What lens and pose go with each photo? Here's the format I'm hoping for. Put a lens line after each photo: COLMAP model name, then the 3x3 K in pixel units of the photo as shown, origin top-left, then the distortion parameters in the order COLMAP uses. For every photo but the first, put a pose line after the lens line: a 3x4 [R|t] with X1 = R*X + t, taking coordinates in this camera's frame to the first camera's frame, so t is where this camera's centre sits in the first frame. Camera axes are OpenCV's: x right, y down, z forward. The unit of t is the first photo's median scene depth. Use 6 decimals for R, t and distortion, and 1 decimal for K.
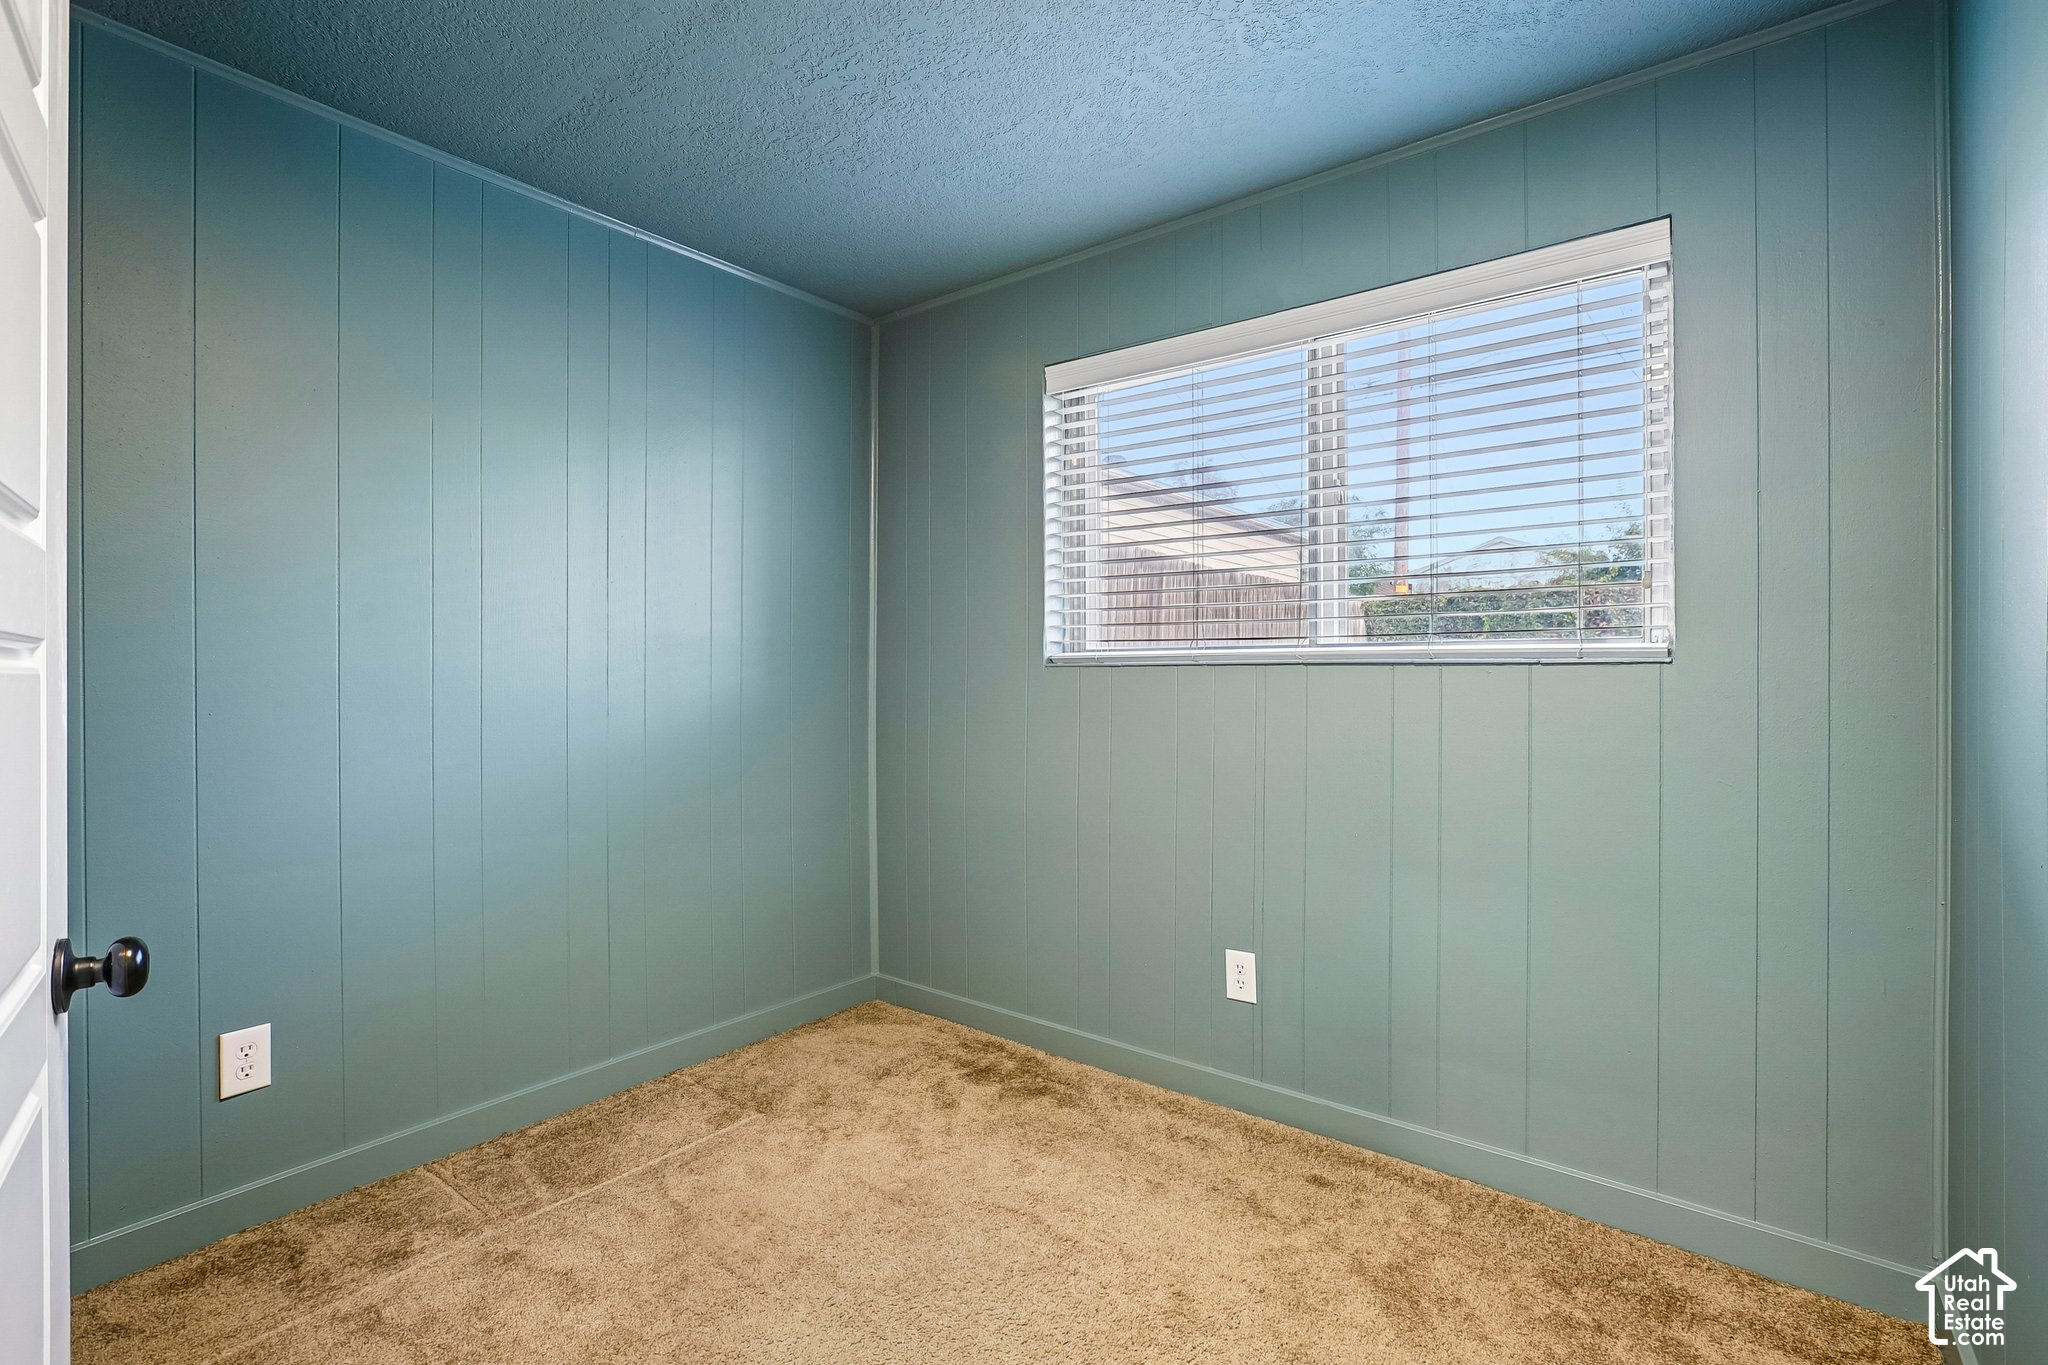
lens RADIAL K [[963.3, 0, 1020.7], [0, 963.3, 679.4], [0, 0, 1]] dist [-0.016234, 0.001060]
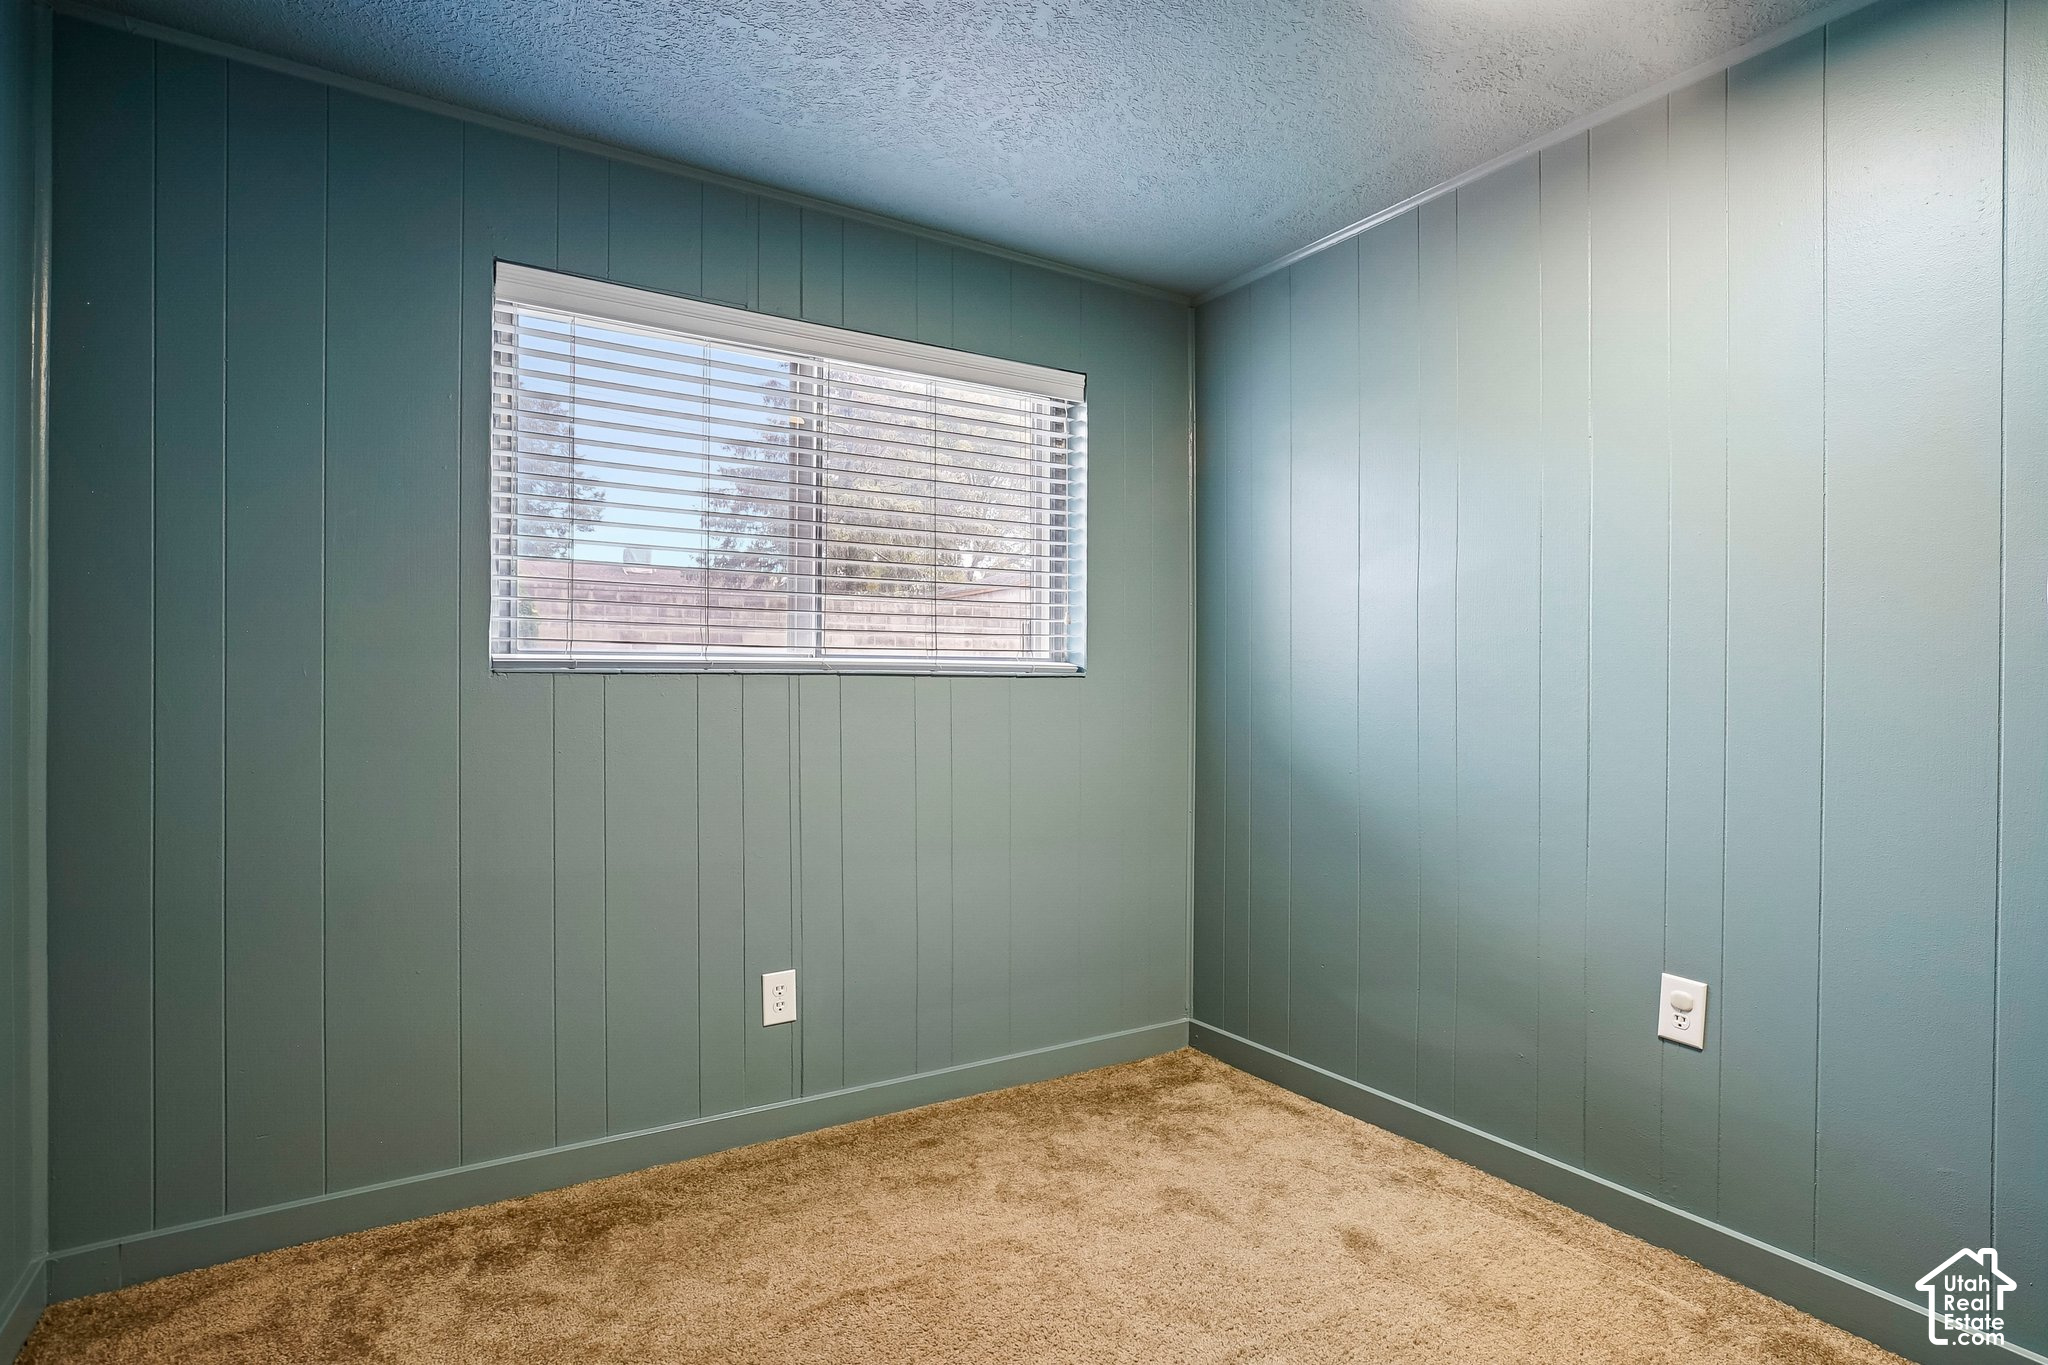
lens RADIAL K [[1048.9, 0, 1023.6], [0, 1048.9, 689.0], [0, 0, 1]] dist [-0.000521, 0.000755]
pose [[0.339064, -0.000735, 0.940763, -0.673415], [0.001788, 0.999998, 0.000137, 0.000151], [-0.940762, 0.001635, 0.339065, 0.412577]]
